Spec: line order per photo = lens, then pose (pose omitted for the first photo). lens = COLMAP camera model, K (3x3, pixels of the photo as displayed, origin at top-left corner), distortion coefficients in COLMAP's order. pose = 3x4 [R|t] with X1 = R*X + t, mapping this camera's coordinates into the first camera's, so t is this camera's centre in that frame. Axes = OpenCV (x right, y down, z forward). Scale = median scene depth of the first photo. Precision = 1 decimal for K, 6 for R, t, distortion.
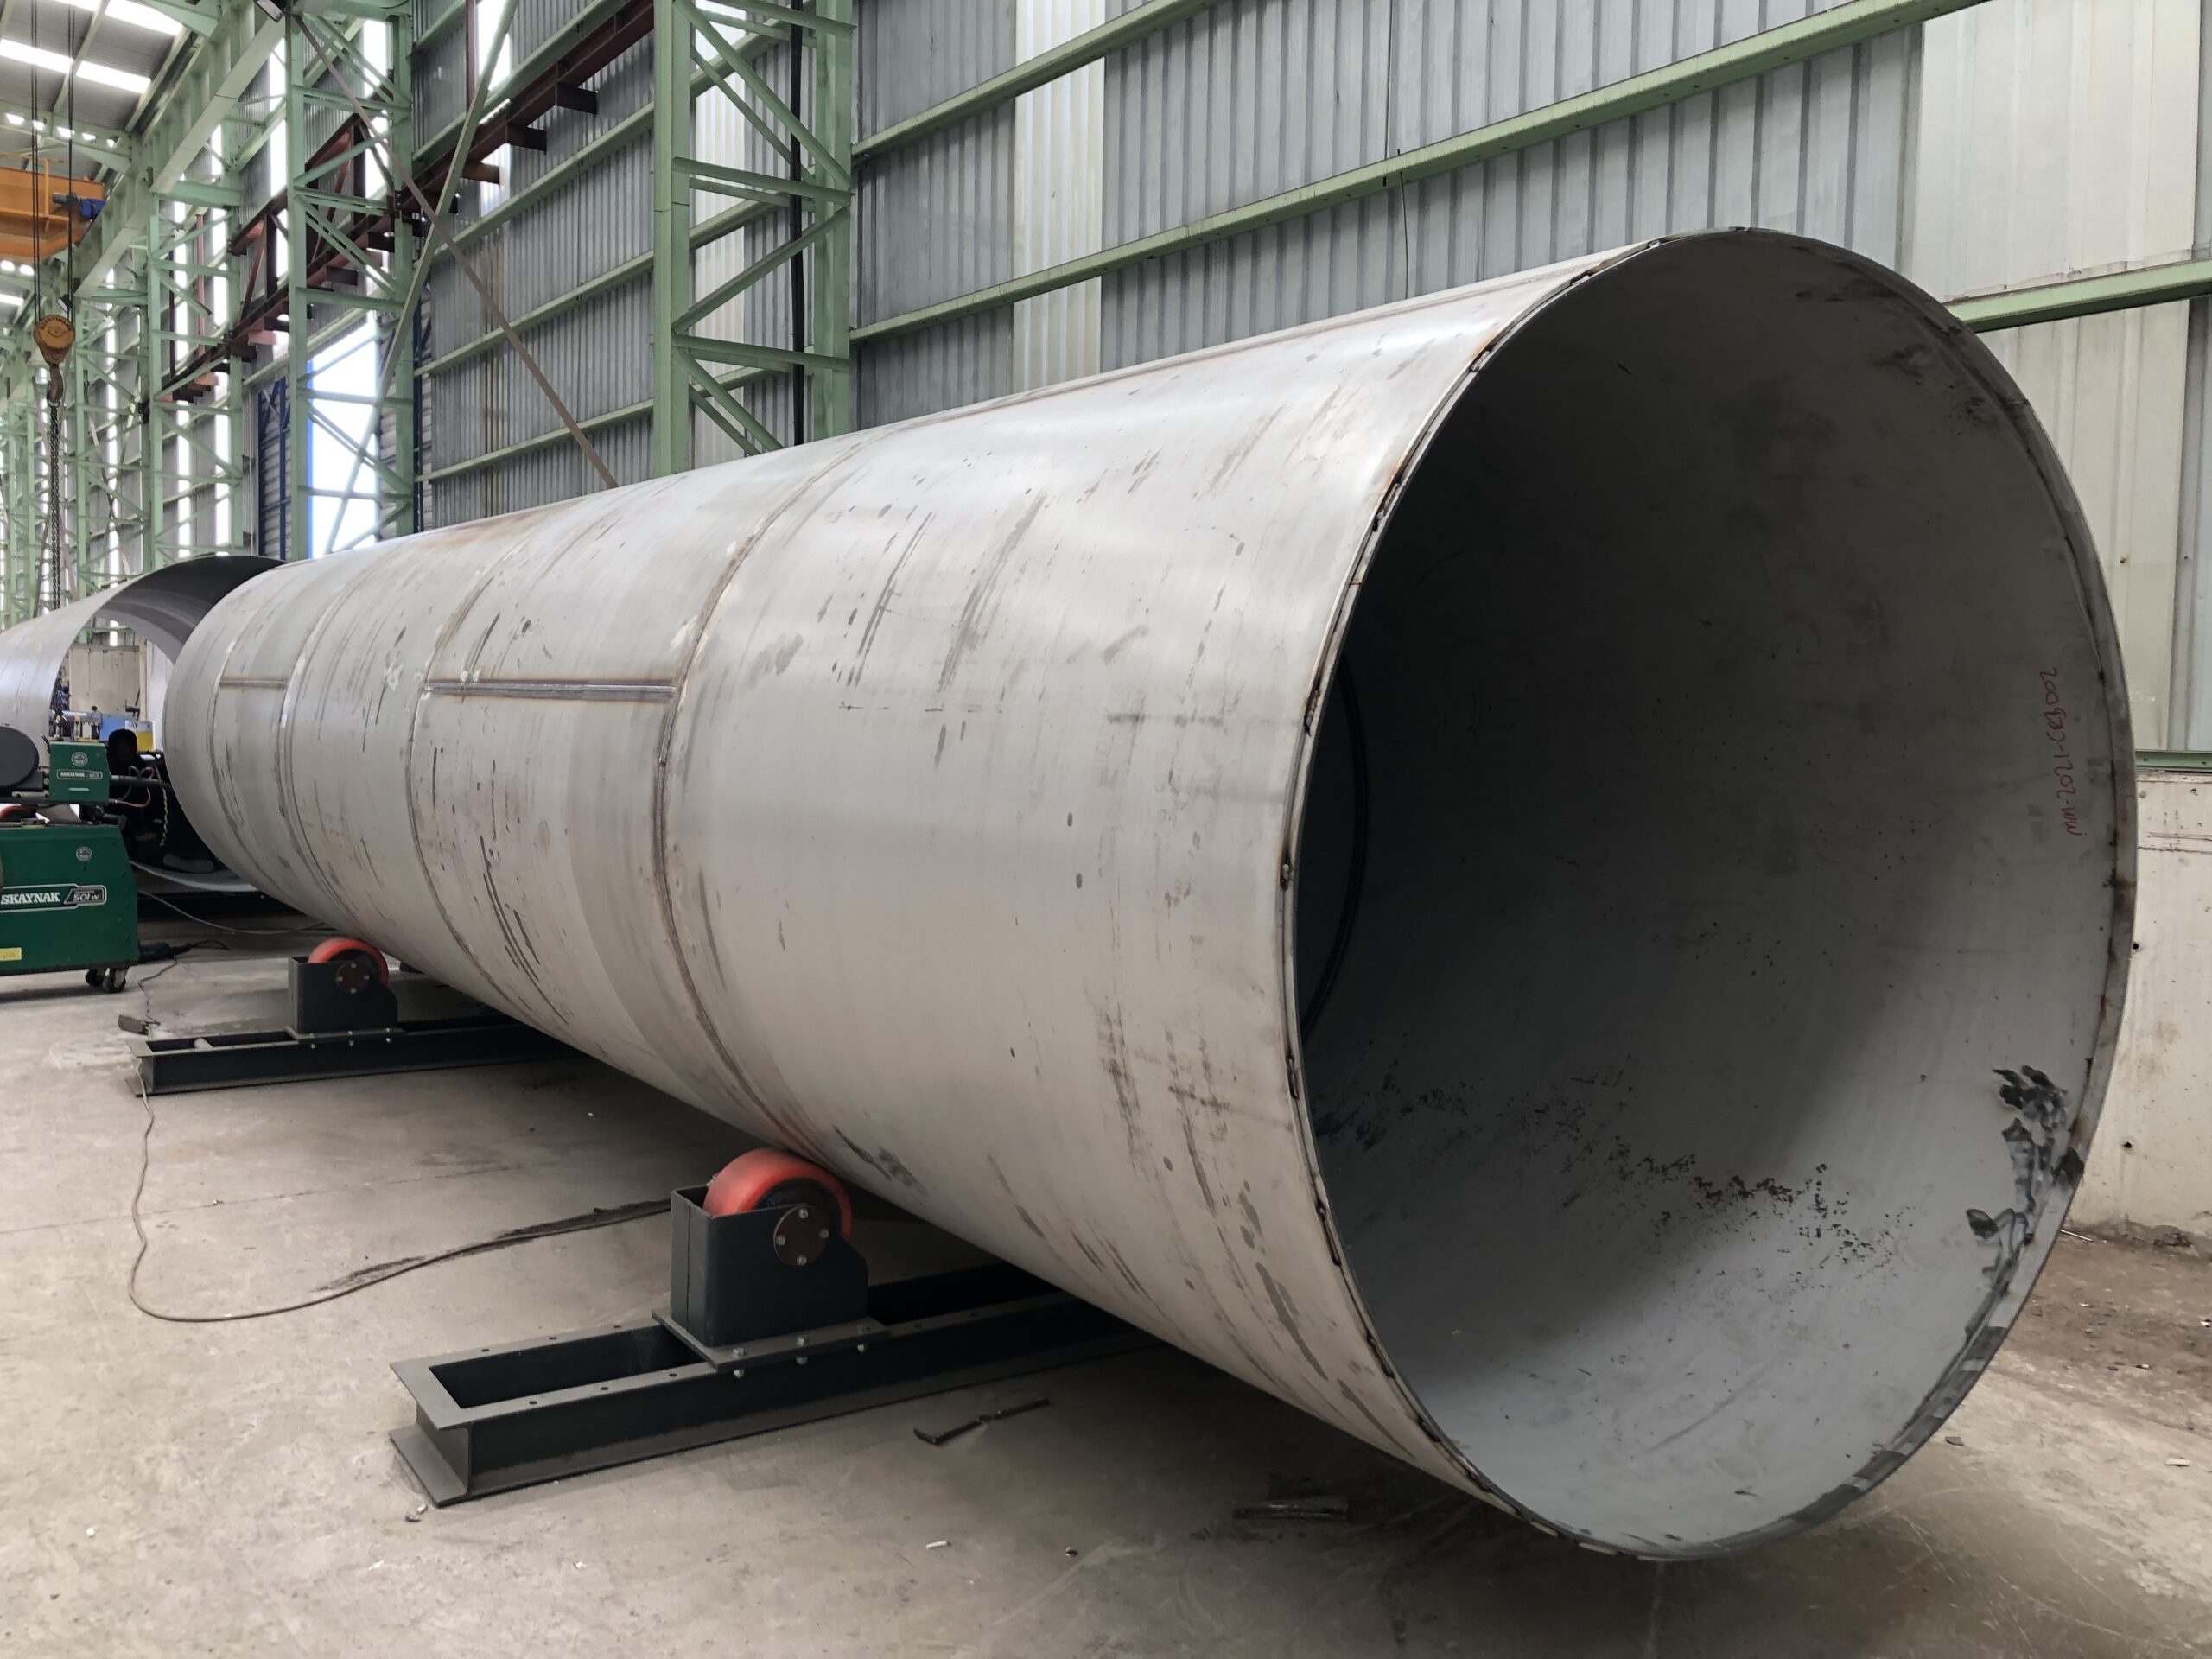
lens RADIAL K [[1803.7, 0, 1108.9], [0, 1803.7, 814.6], [0, 0, 1]] dist [0.004129, 0.014828]
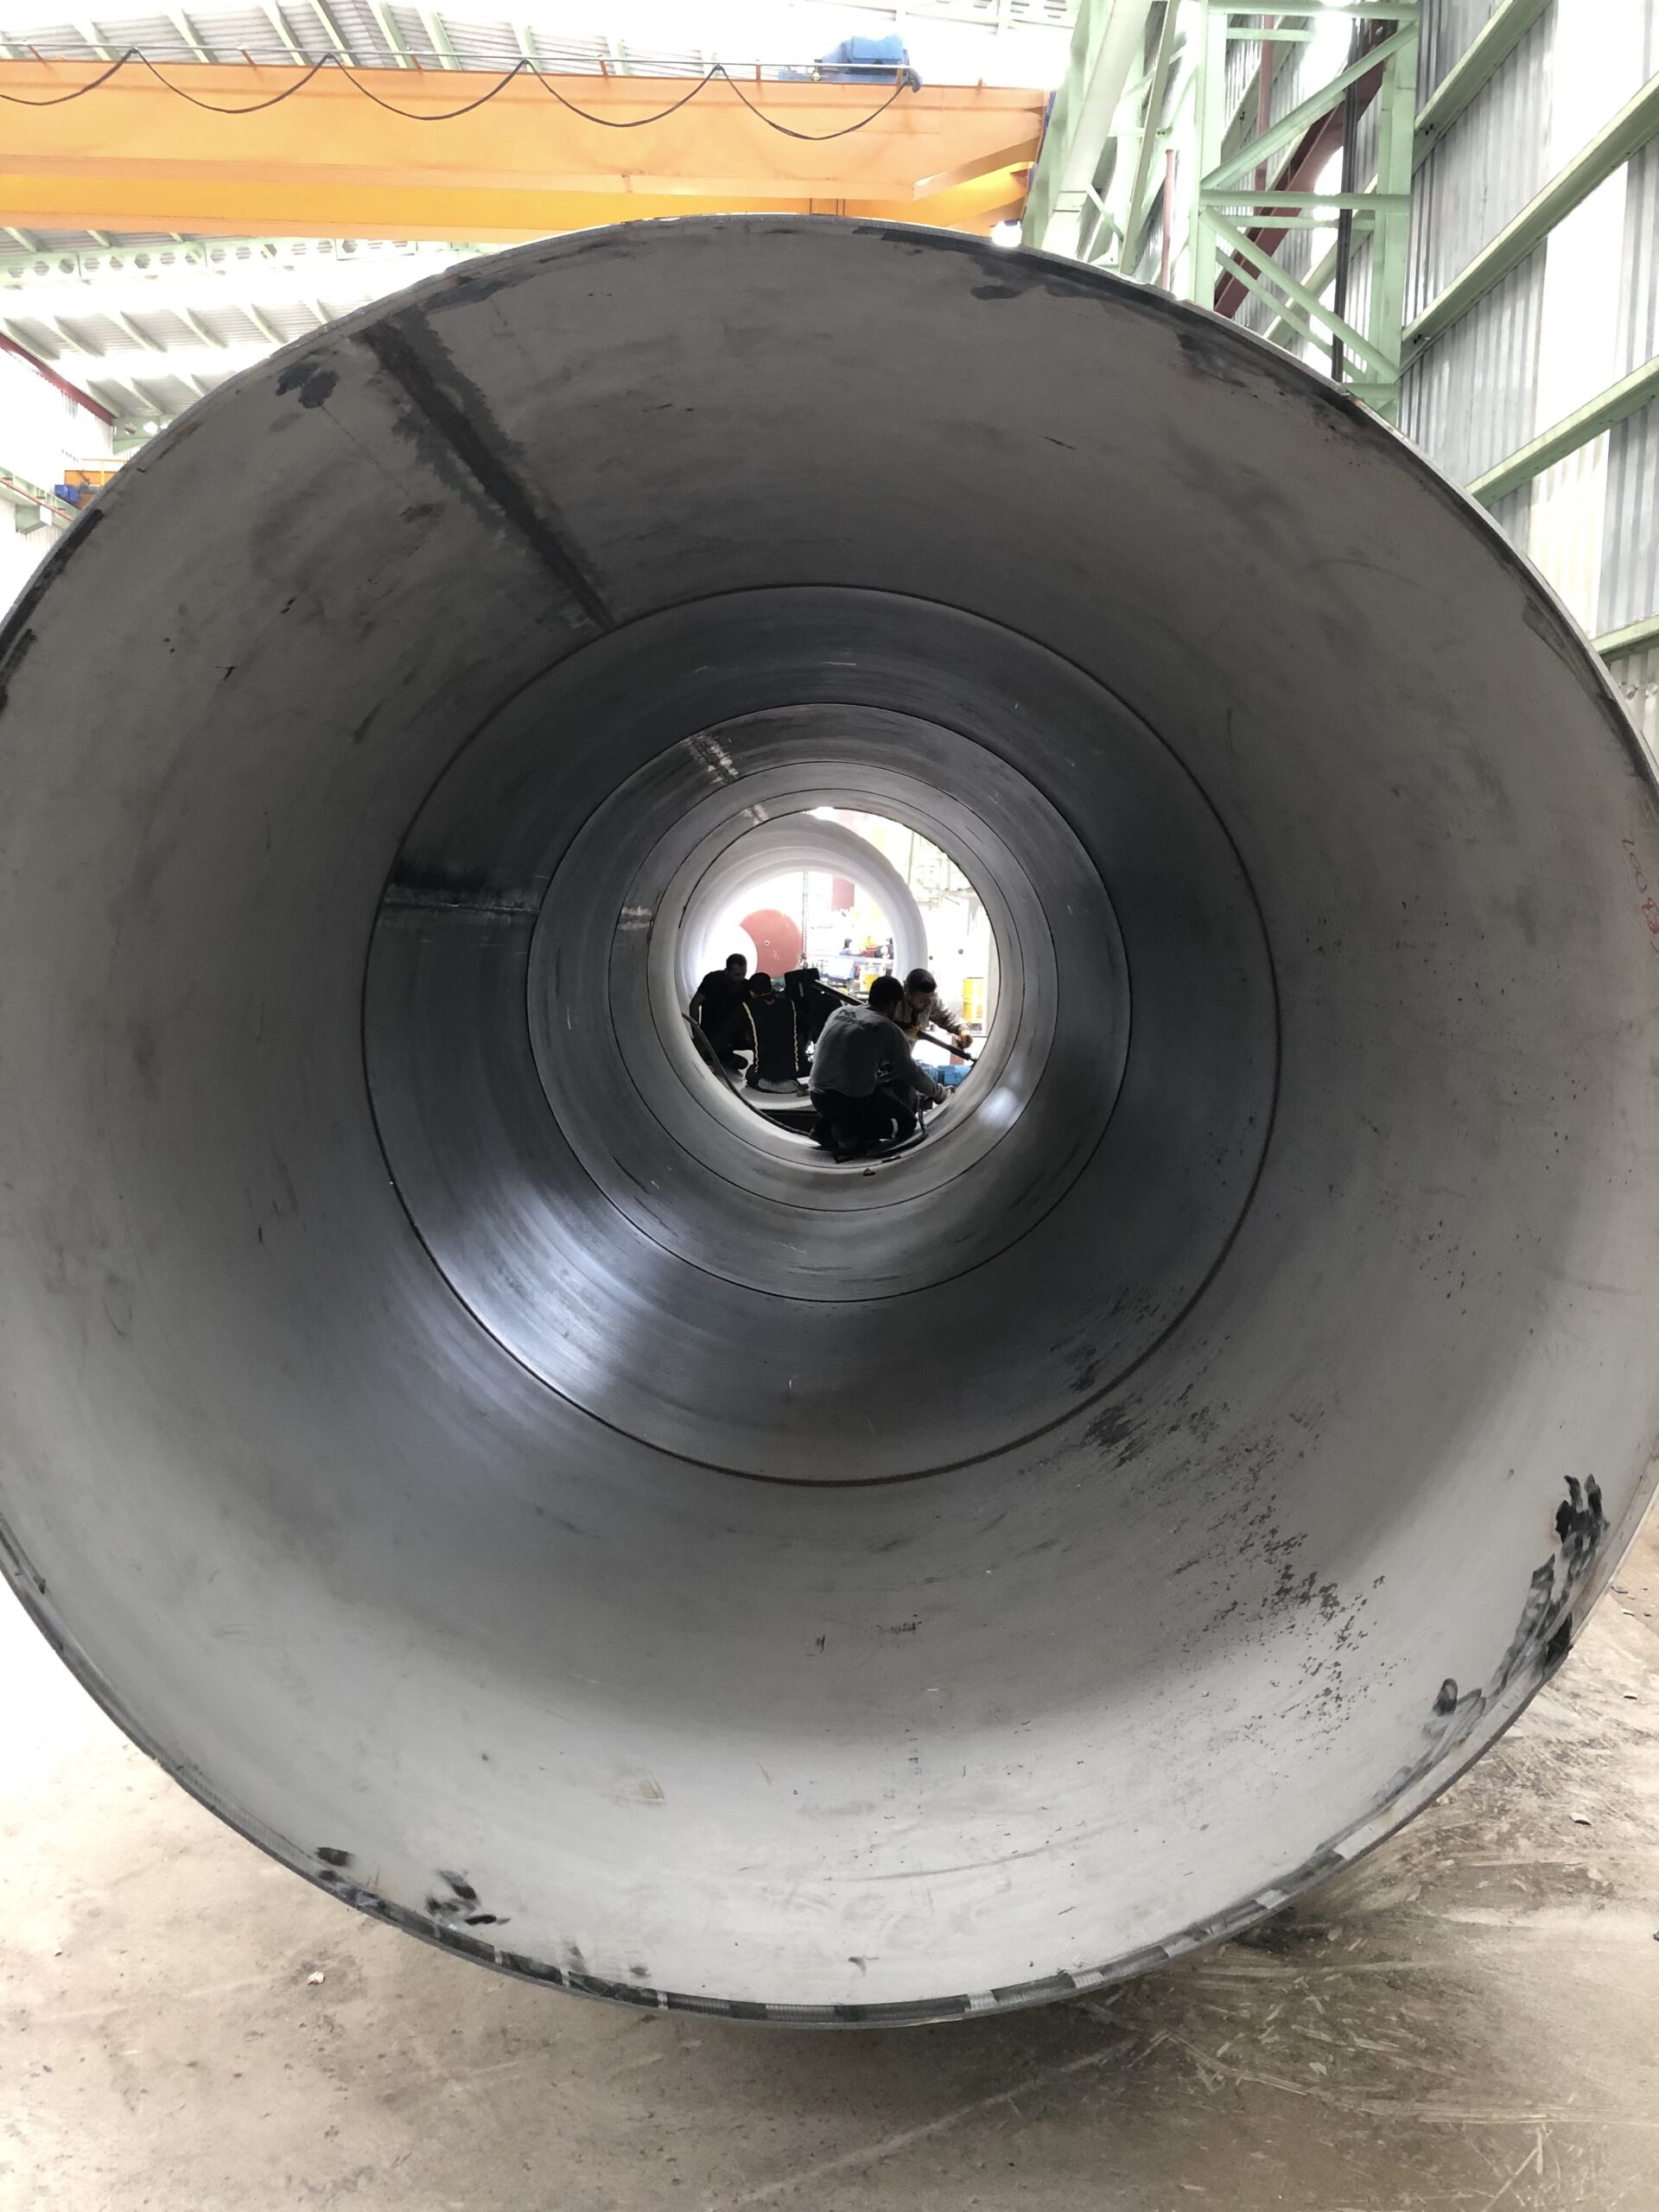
lens RADIAL K [[1803.7, 0, 825.3], [0, 1803.7, 1118.7], [0, 0, 1]] dist [0.004129, 0.014828]
pose [[0.818803, 0.064939, -0.570390, 0.637512], [-0.050497, 0.997877, 0.041120, 0.004753], [0.571850, -0.004866, 0.820344, 0.343522]]
